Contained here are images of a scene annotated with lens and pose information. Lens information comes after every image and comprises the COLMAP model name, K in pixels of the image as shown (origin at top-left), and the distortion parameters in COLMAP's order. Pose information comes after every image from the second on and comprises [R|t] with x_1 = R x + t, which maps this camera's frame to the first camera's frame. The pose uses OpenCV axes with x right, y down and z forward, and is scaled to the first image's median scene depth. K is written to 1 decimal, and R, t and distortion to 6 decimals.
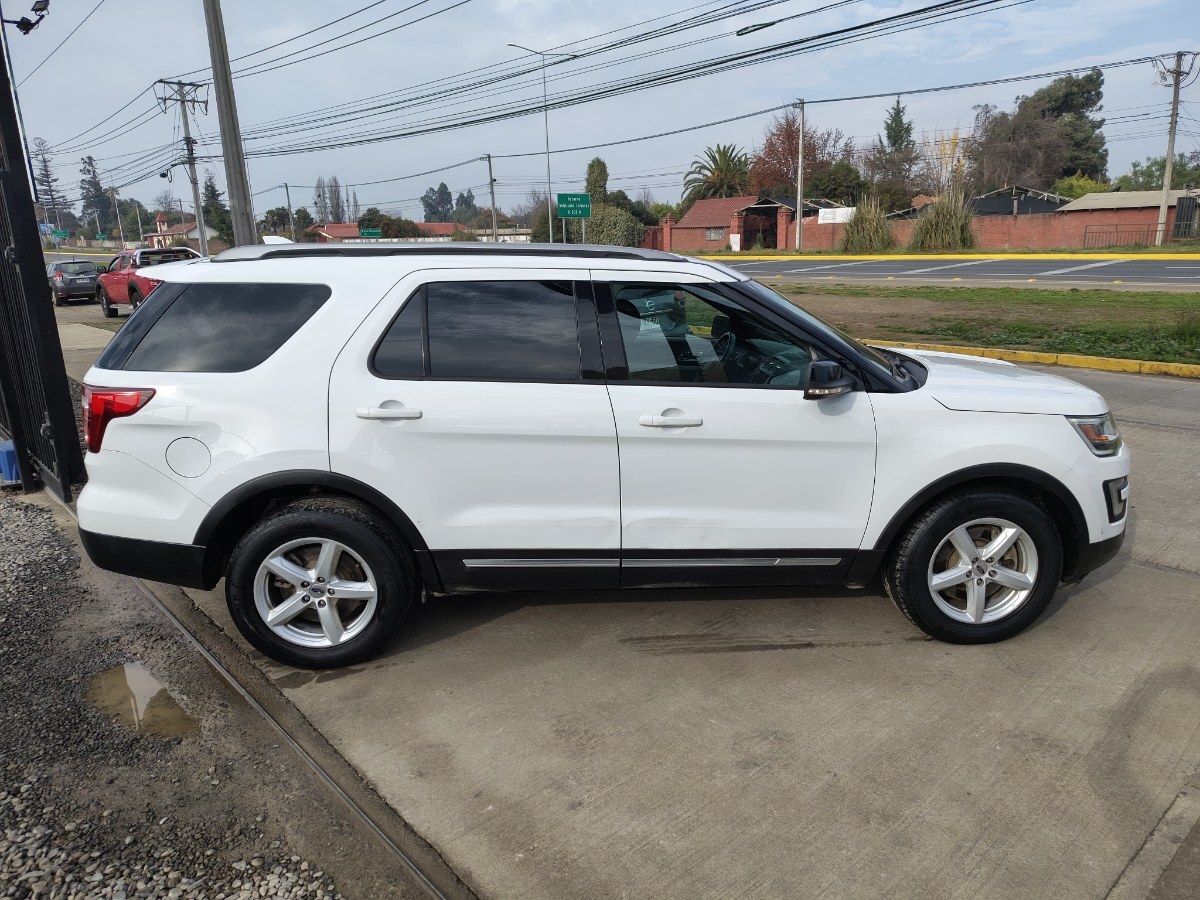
lens RADIAL K [[822.8, 0, 609.8], [0, 822.8, 446.9], [0, 0, 1]] dist [0.010101, -0.003355]
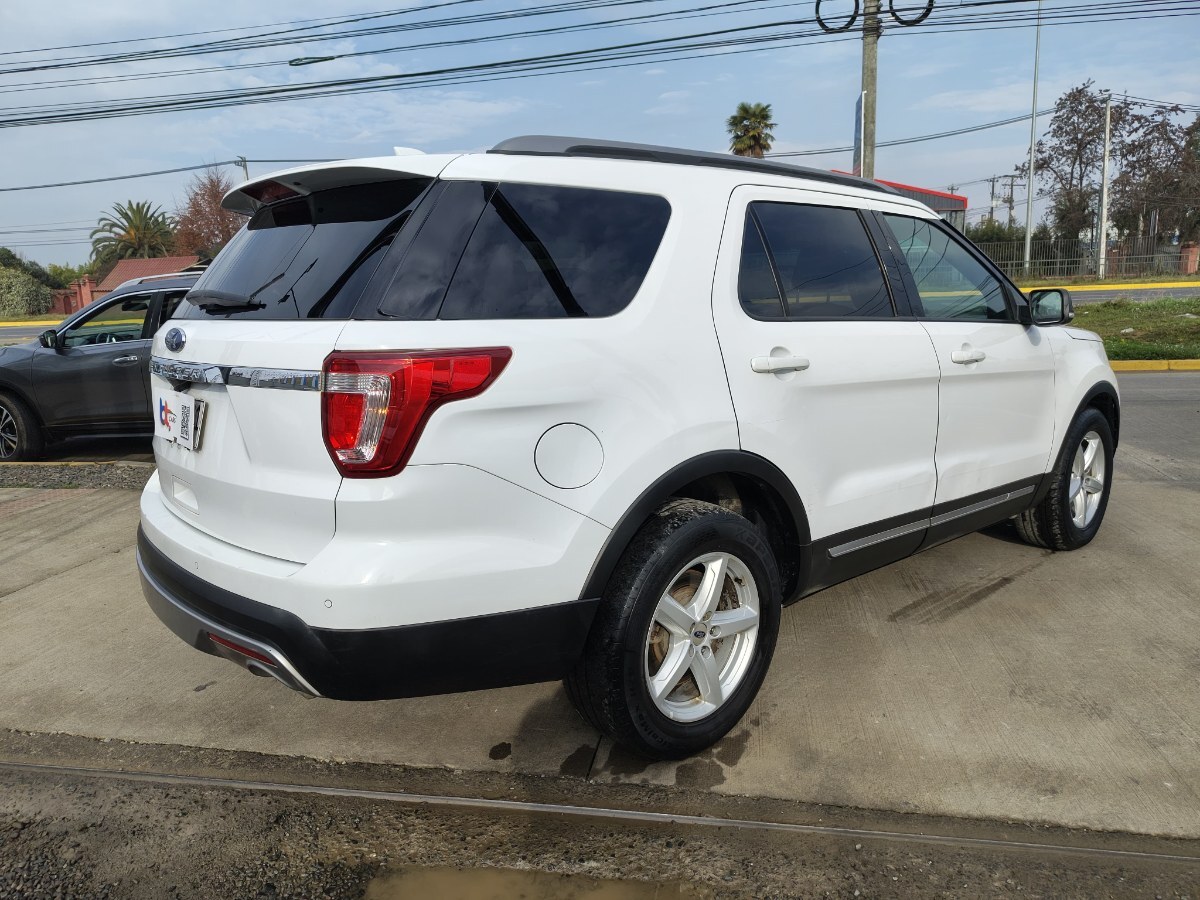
lens RADIAL K [[826.1, 0, 592.4], [0, 826.1, 447.9], [0, 0, 1]] dist [0.006898, -0.003249]
pose [[0.800267, -0.117369, 0.588046, -0.814980], [0.162603, 0.986390, -0.024411, 0.023911], [-0.577177, 0.115153, 0.808459, 0.479530]]
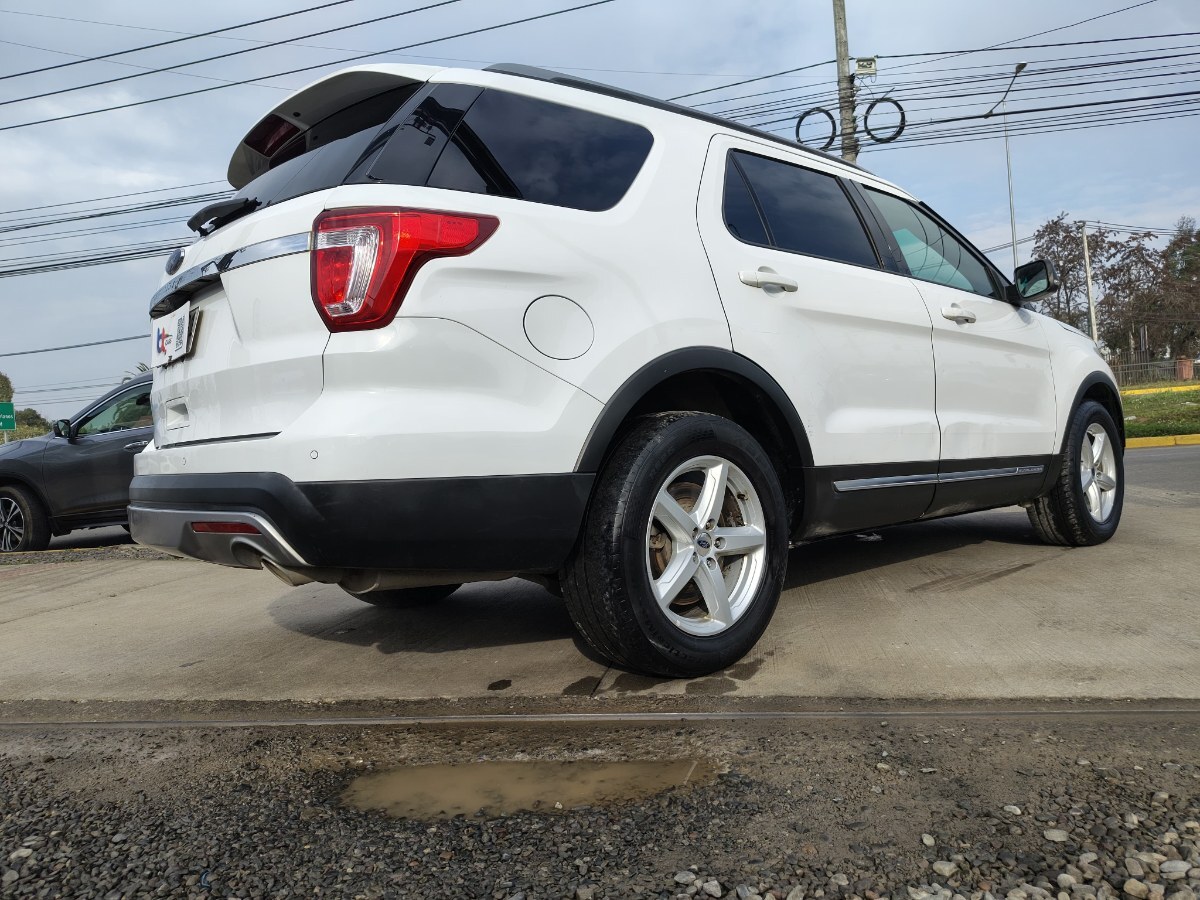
lens RADIAL K [[825.0, 0, 600.0], [0, 825.0, 450.0], [0, 0, 1]] dist [0.009900, -0.006084]
pose [[0.801331, -0.048206, 0.596276, -0.814787], [0.198576, 0.961666, -0.189119, 0.211477], [-0.564301, 0.269952, 0.780186, 0.512466]]
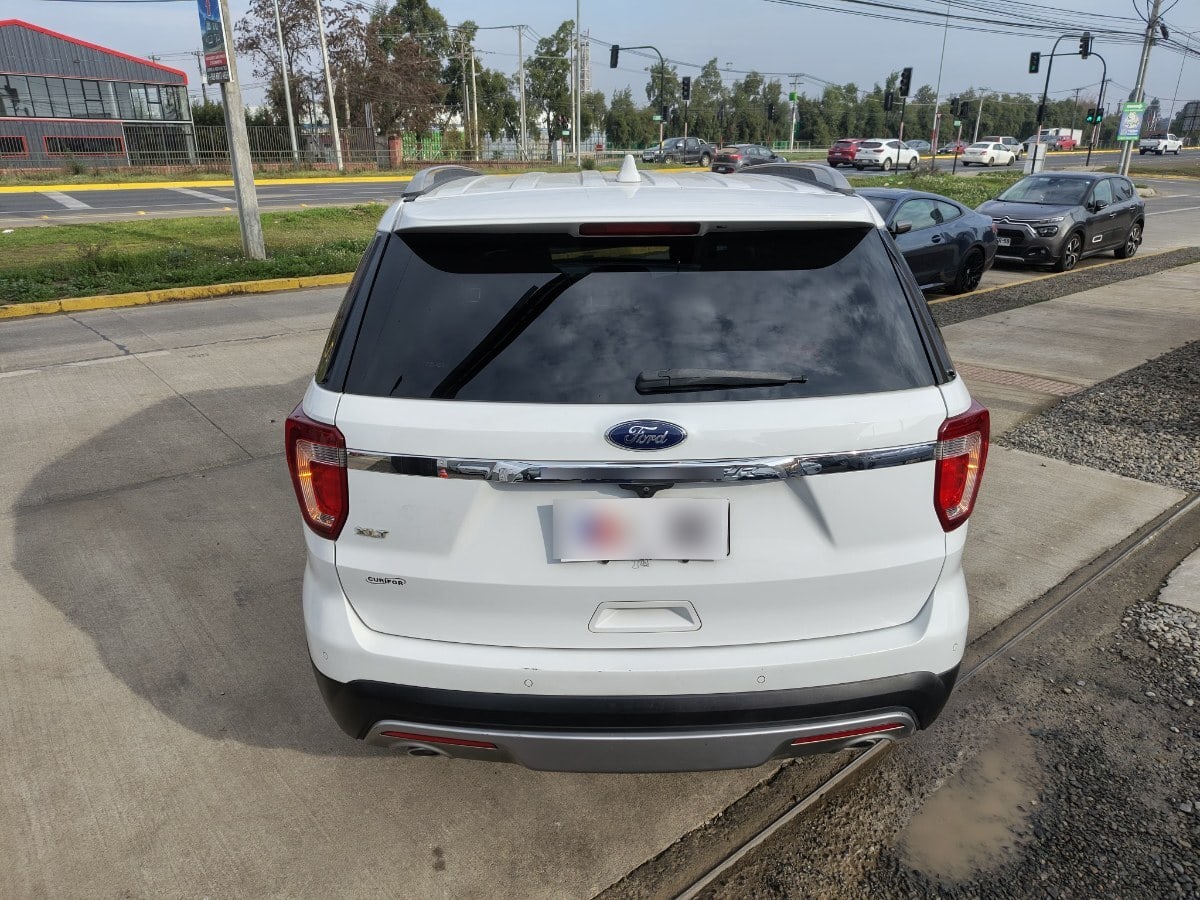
lens RADIAL K [[825.4, 0, 585.1], [0, 825.4, 448.7], [0, 0, 1]] dist [0.000502, 0.005217]
pose [[0.066711, -0.320126, 0.945023, -1.166910], [0.254222, 0.921328, 0.294153, -0.279436], [-0.964842, 0.220622, 0.142846, 1.149633]]
